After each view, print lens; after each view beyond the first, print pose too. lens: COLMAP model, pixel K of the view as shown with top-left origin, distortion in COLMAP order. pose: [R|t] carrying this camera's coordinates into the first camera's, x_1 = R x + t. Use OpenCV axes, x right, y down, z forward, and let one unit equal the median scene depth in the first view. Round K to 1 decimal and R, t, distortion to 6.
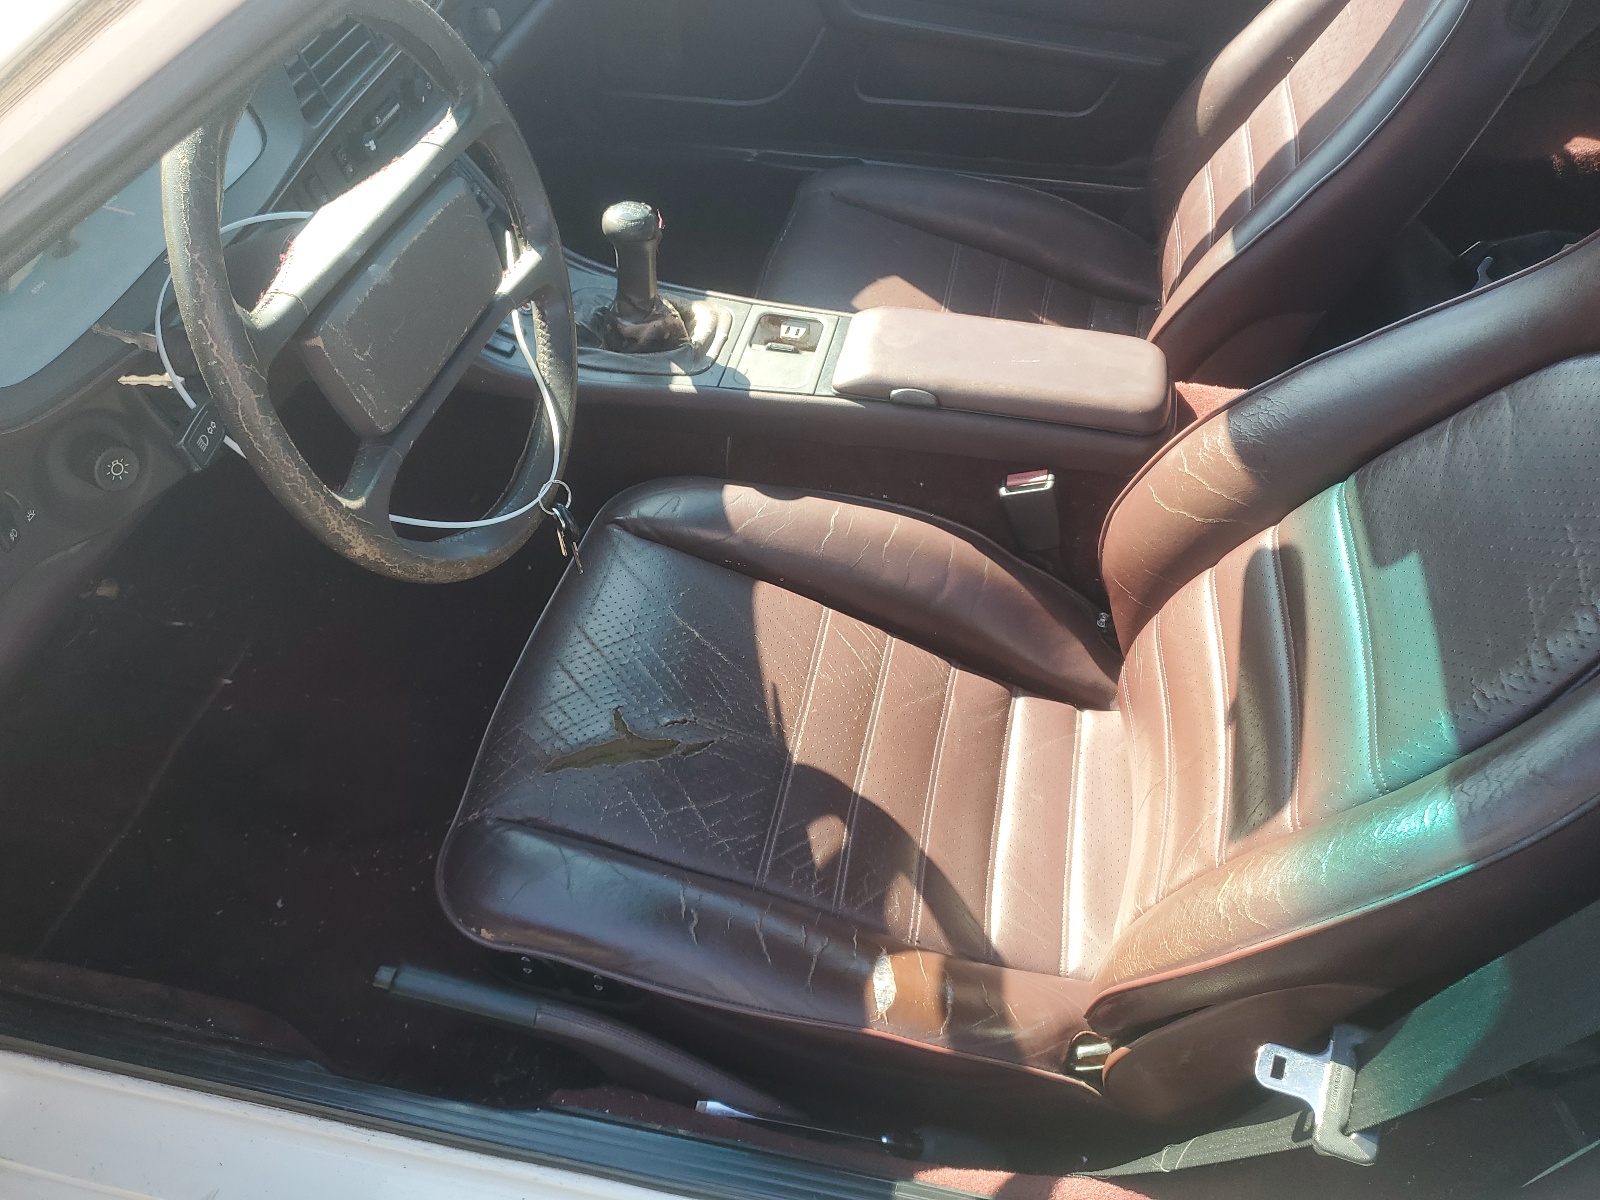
lens RADIAL K [[1237.8, 0, 800.0], [0, 1237.8, 600.0], [0, 0, 1]] dist [0.029835, -0.075476]
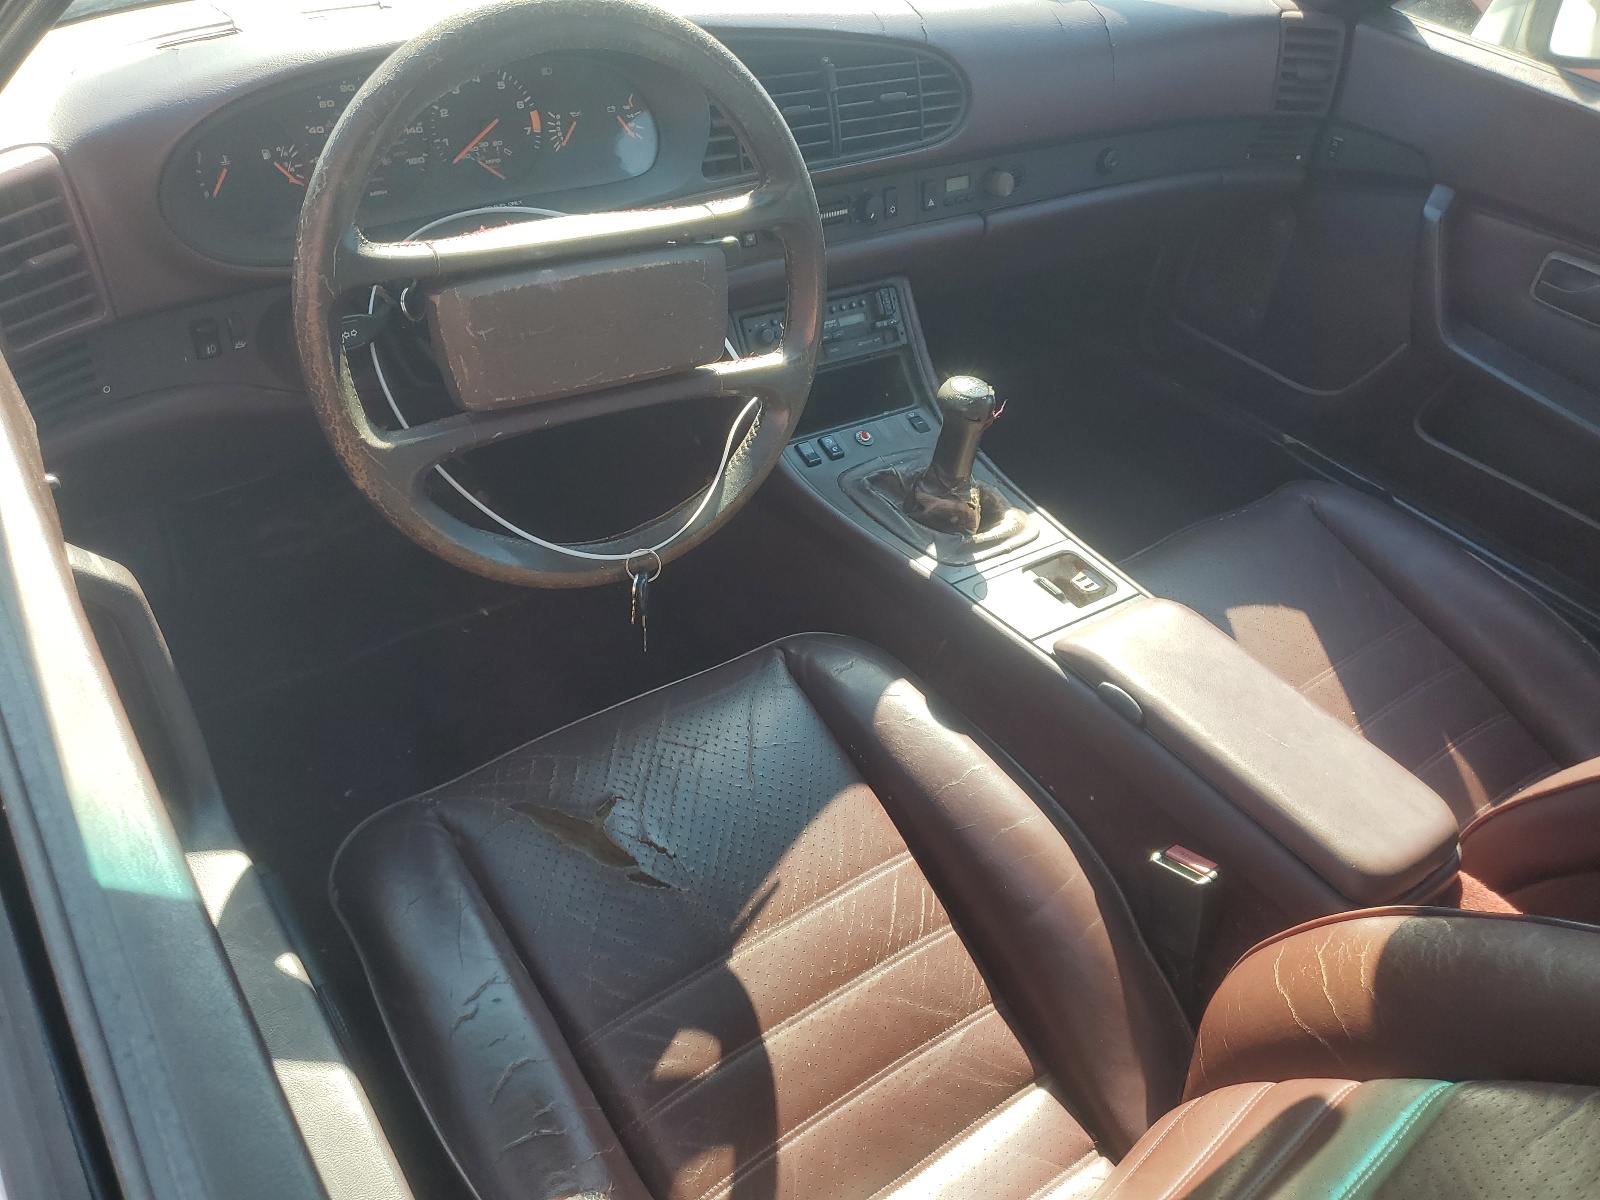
lens RADIAL K [[1237.8, 0, 800.0], [0, 1237.8, 600.0], [0, 0, 1]] dist [0.029835, -0.075476]
pose [[0.745621, 0.473306, -0.469075, 0.290212], [-0.542909, 0.839643, -0.015768, -0.089222], [0.386393, 0.266422, 0.883018, 0.153296]]
